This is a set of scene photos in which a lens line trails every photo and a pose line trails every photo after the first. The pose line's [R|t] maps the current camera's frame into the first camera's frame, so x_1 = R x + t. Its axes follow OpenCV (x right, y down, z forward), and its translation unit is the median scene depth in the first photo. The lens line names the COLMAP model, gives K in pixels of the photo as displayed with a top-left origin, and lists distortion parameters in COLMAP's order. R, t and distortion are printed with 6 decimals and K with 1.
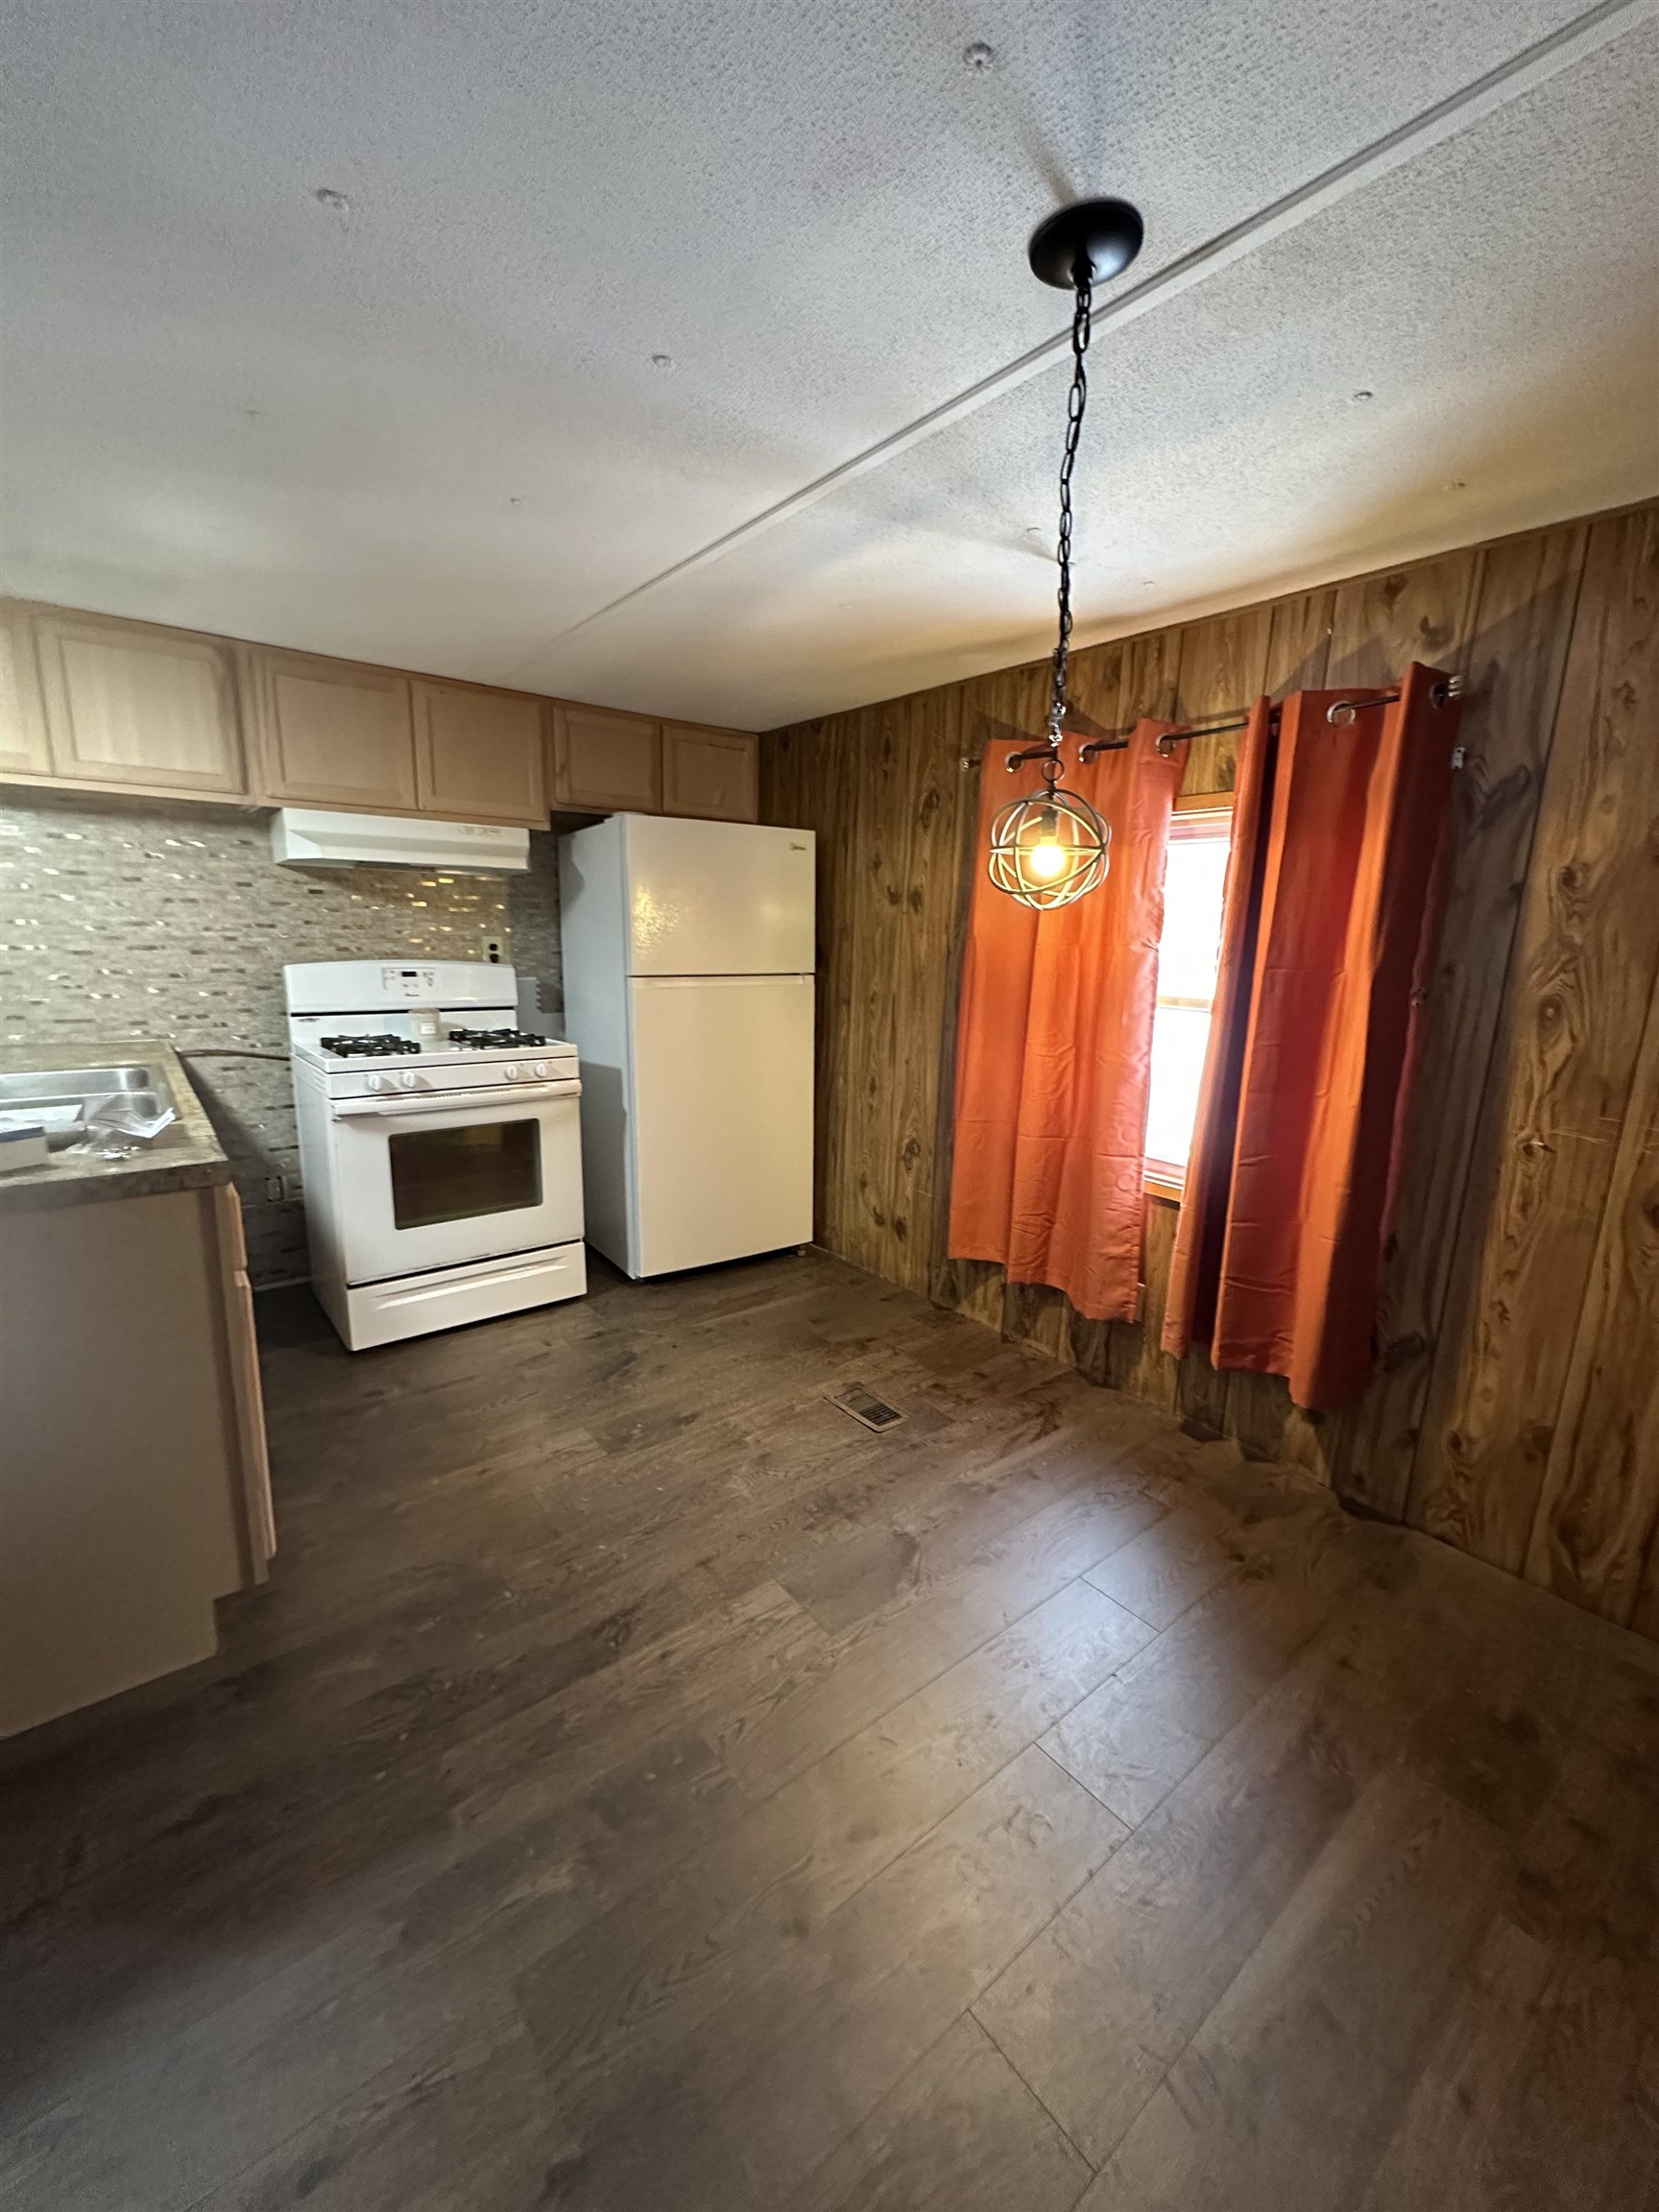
lens RADIAL K [[881.5, 0, 839.2], [0, 881.5, 1112.1], [0, 0, 1]] dist [-0.003464, 0.000162]
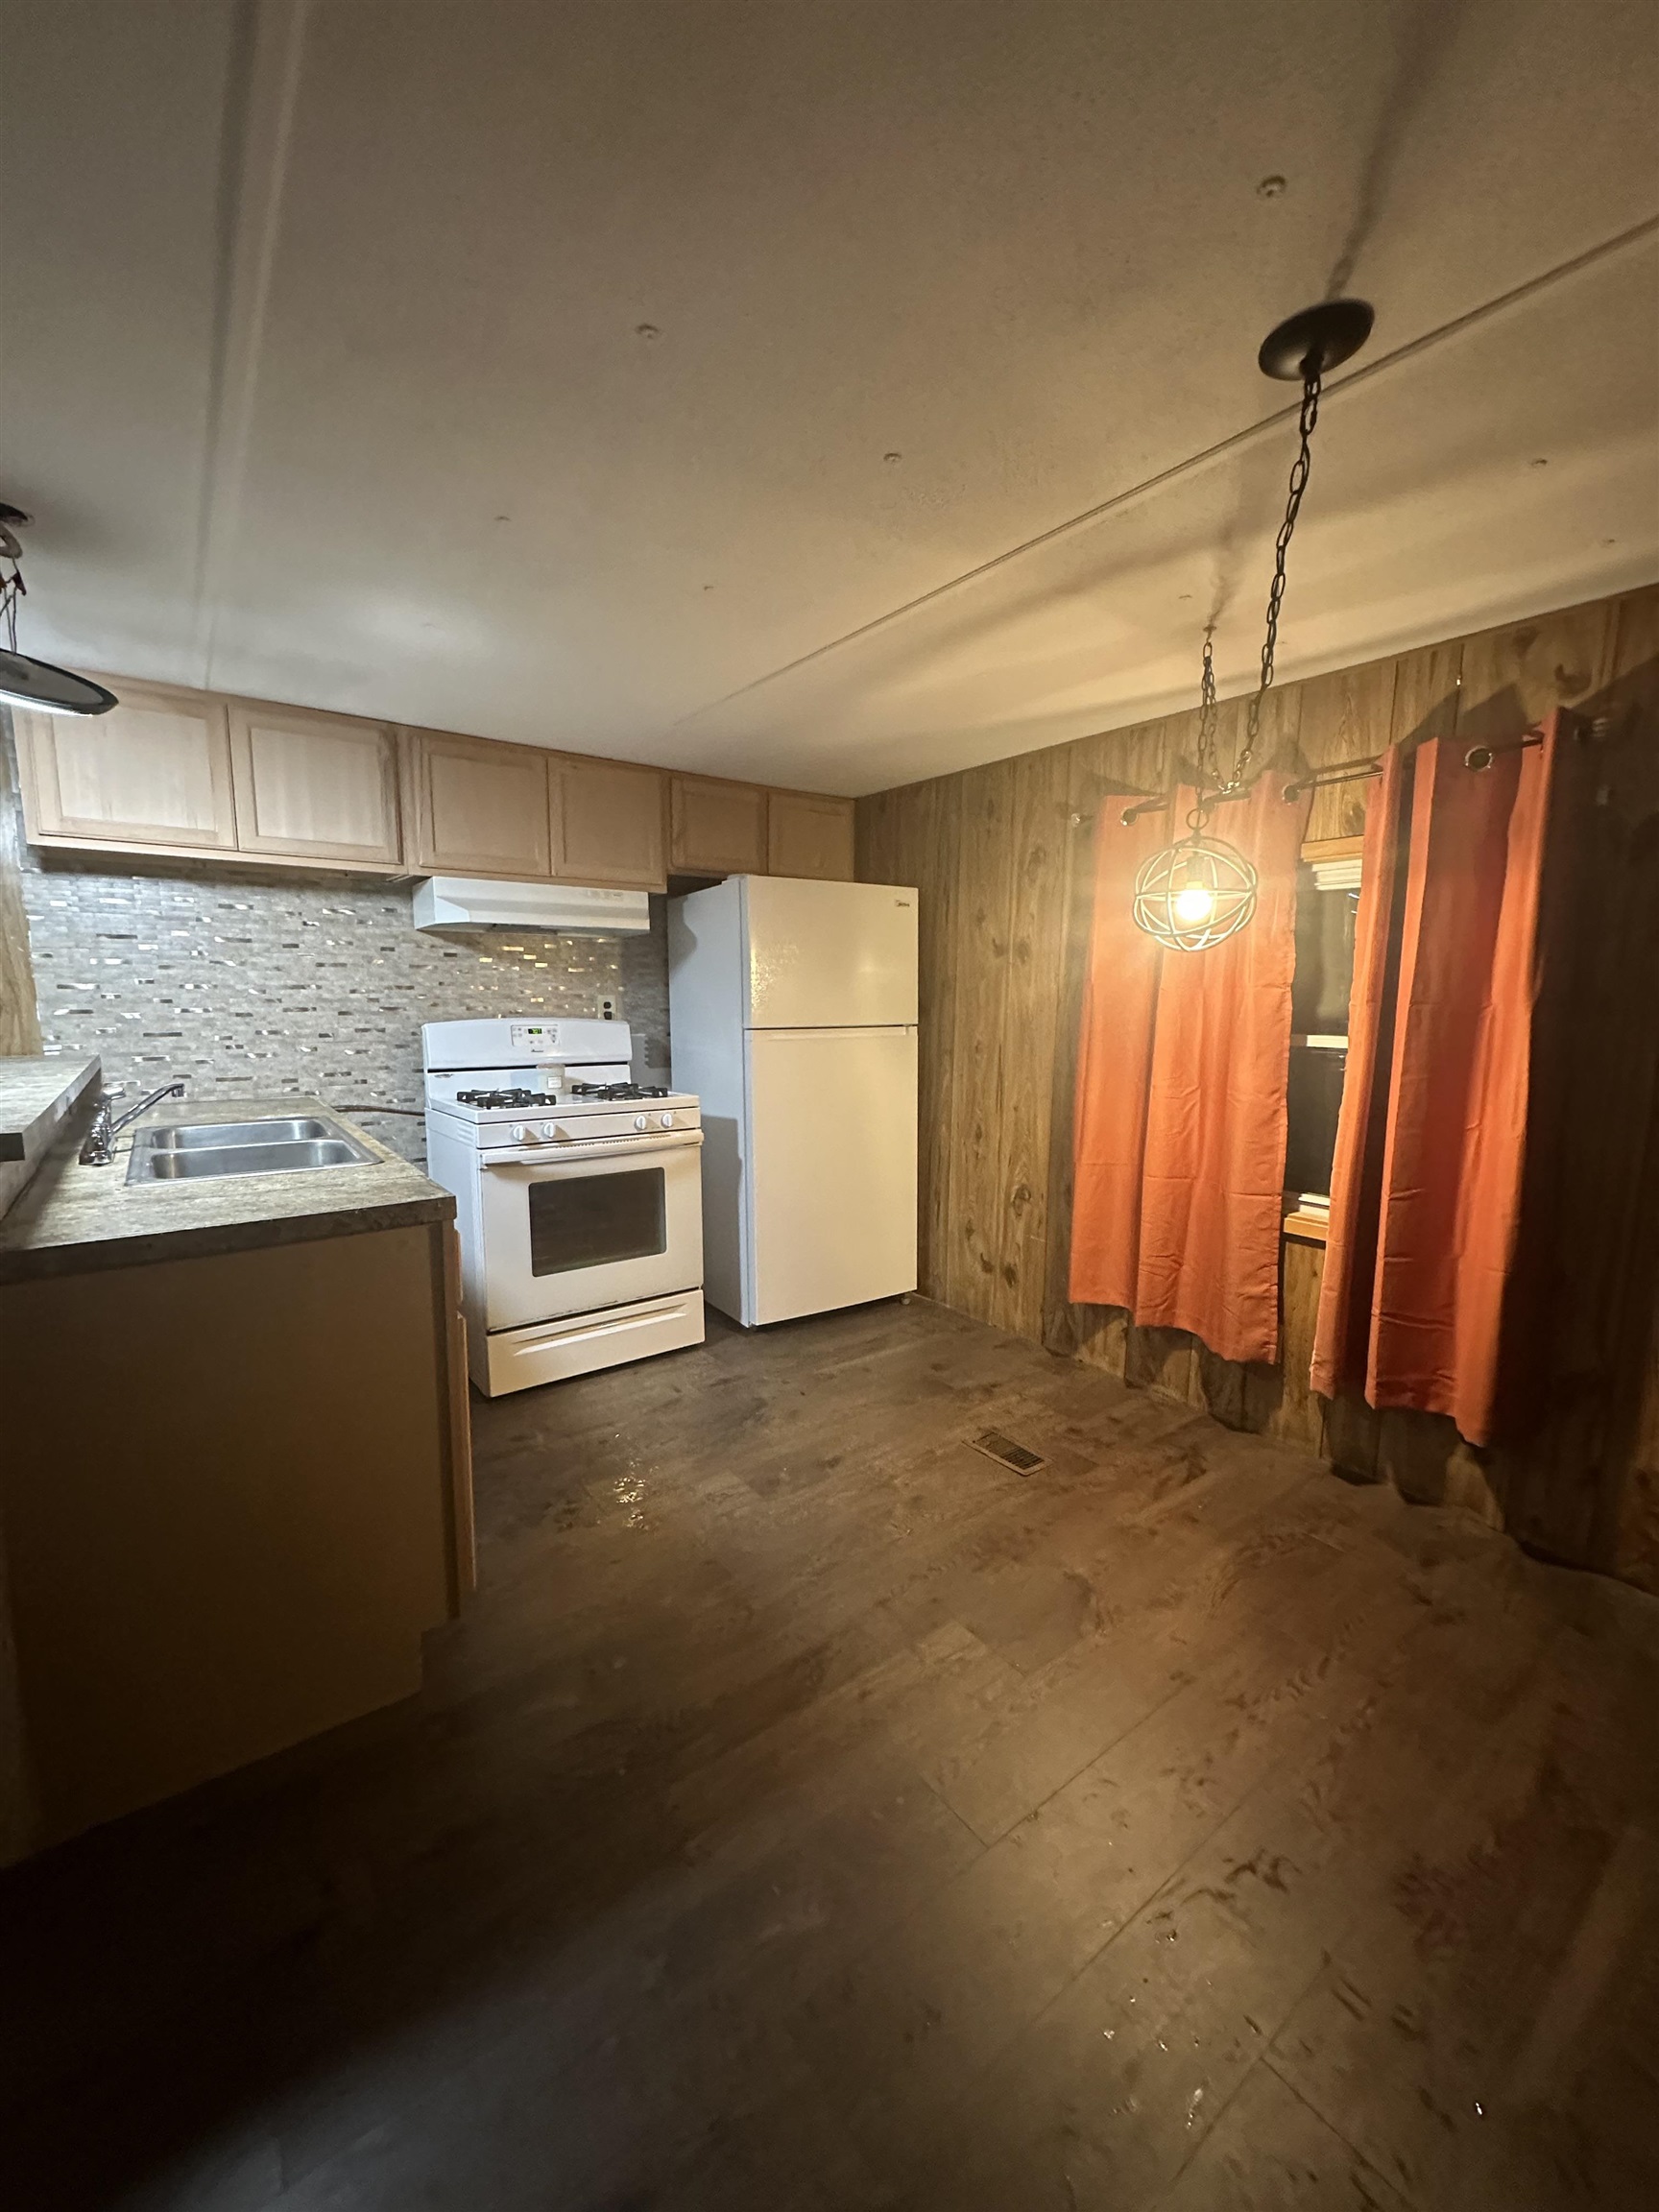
lens RADIAL K [[881.5, 0, 821.9], [0, 881.5, 1115.9], [0, 0, 1]] dist [-0.003464, 0.000162]
pose [[0.999278, -0.014965, -0.034916, -0.134137], [0.012533, 0.997547, -0.068869, 0.022565], [0.035861, 0.068382, 0.997014, -0.024116]]
